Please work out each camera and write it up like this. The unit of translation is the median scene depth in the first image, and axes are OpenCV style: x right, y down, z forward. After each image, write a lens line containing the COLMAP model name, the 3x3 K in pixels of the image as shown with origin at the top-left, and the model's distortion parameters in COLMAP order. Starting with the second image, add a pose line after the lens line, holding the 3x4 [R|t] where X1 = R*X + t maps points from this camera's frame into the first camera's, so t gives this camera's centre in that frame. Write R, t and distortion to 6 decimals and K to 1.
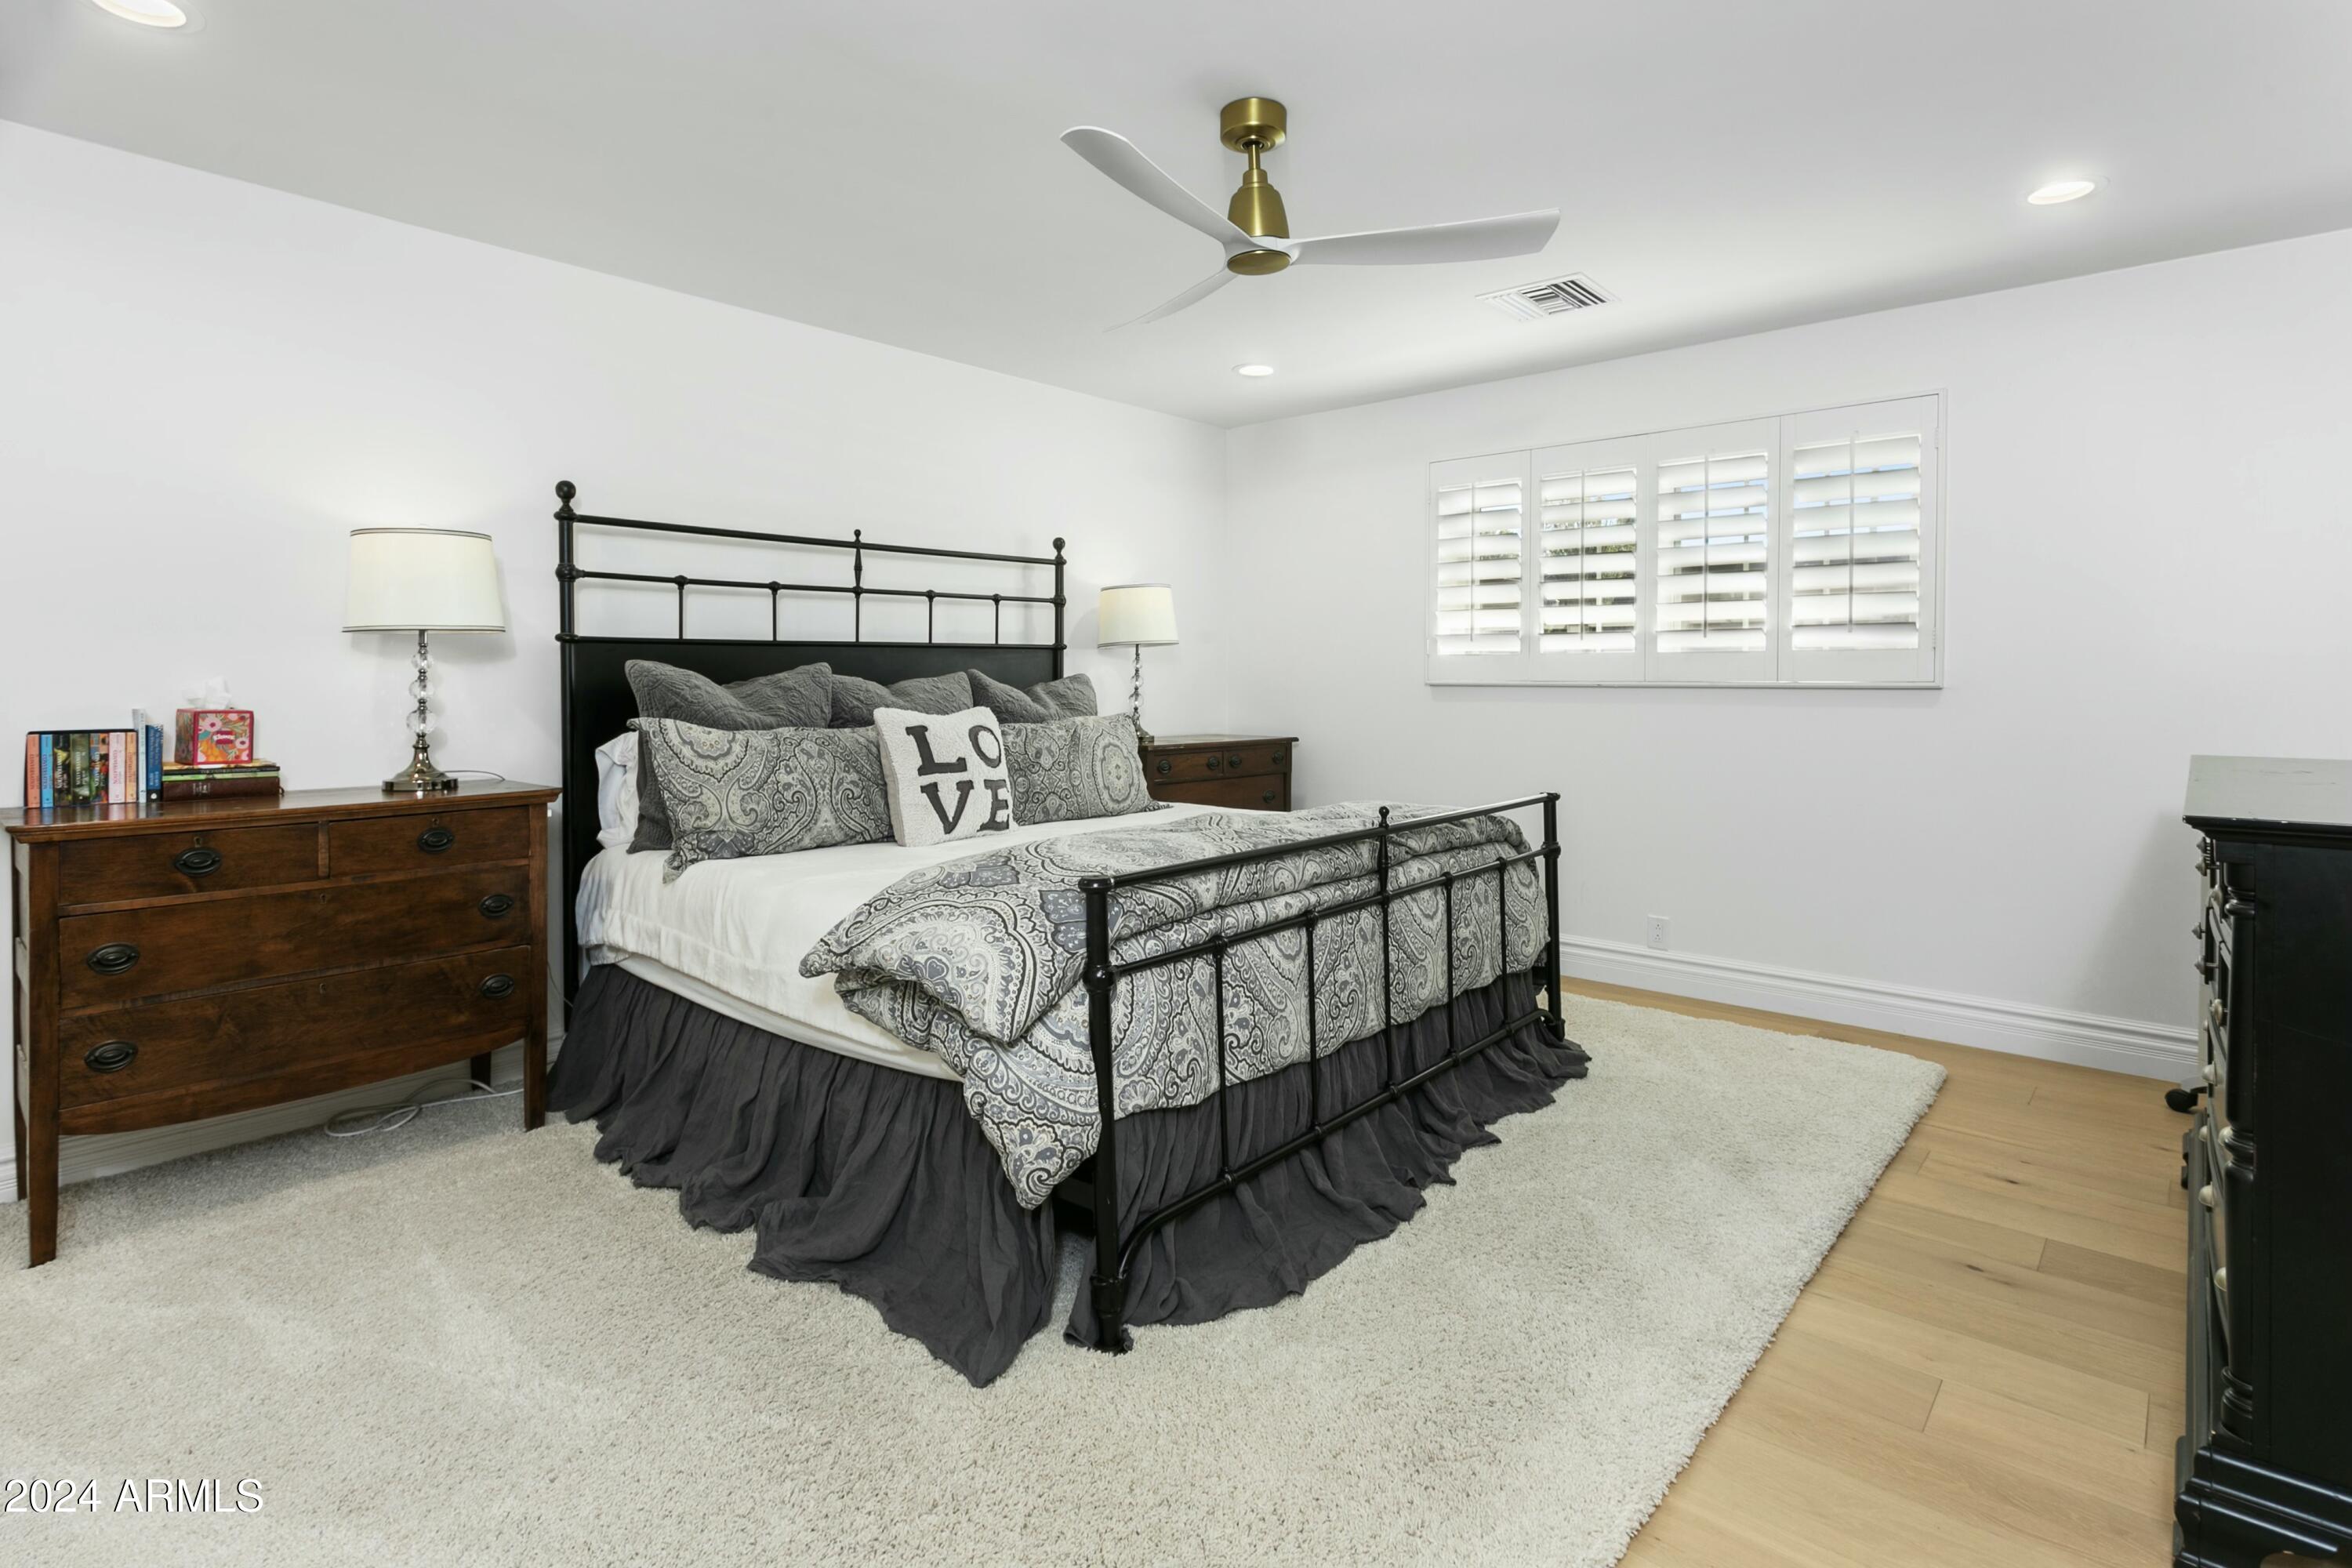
lens RADIAL K [[1161.5, 0, 1179.2], [0, 1161.5, 785.8], [0, 0, 1]] dist [0.003980, -0.000589]
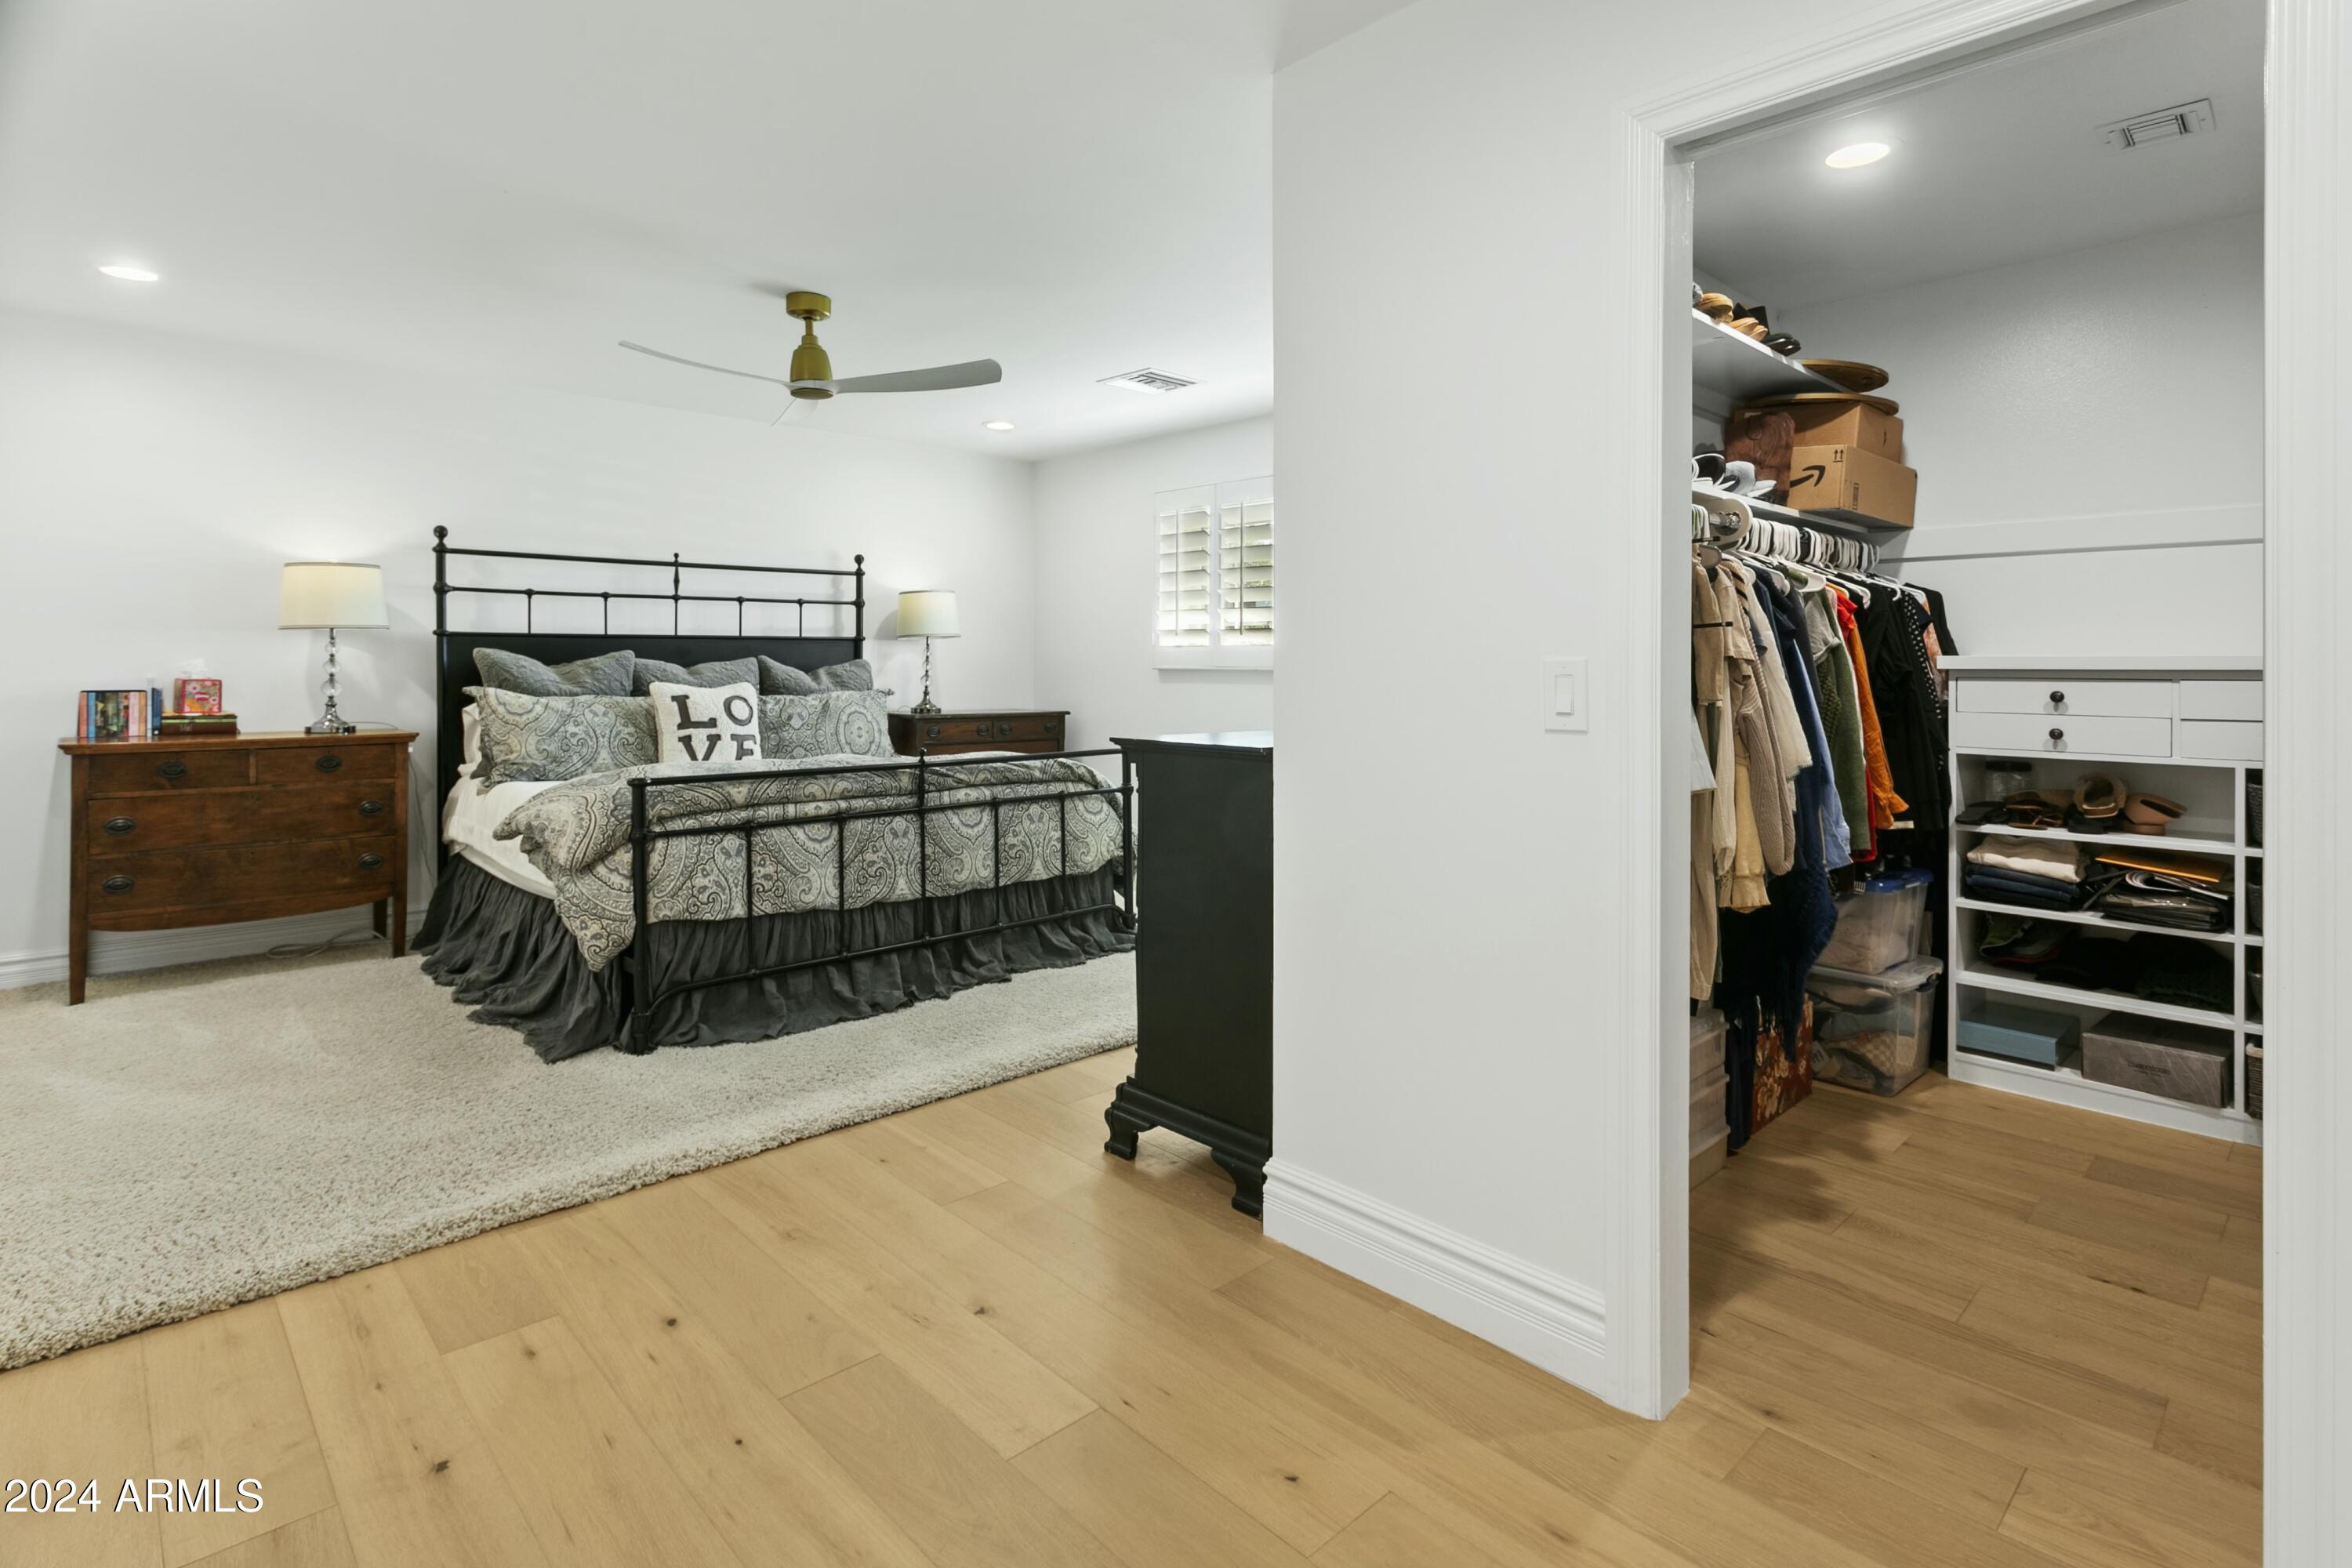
lens RADIAL K [[1161.5, 0, 1171.4], [0, 1161.5, 778.0], [0, 0, 1]] dist [0.003980, -0.000589]
pose [[0.996143, 0.013548, -0.086696, 0.592799], [-0.013292, 0.999905, 0.003529, 0.043738], [0.086736, -0.002363, 0.996229, -0.431431]]
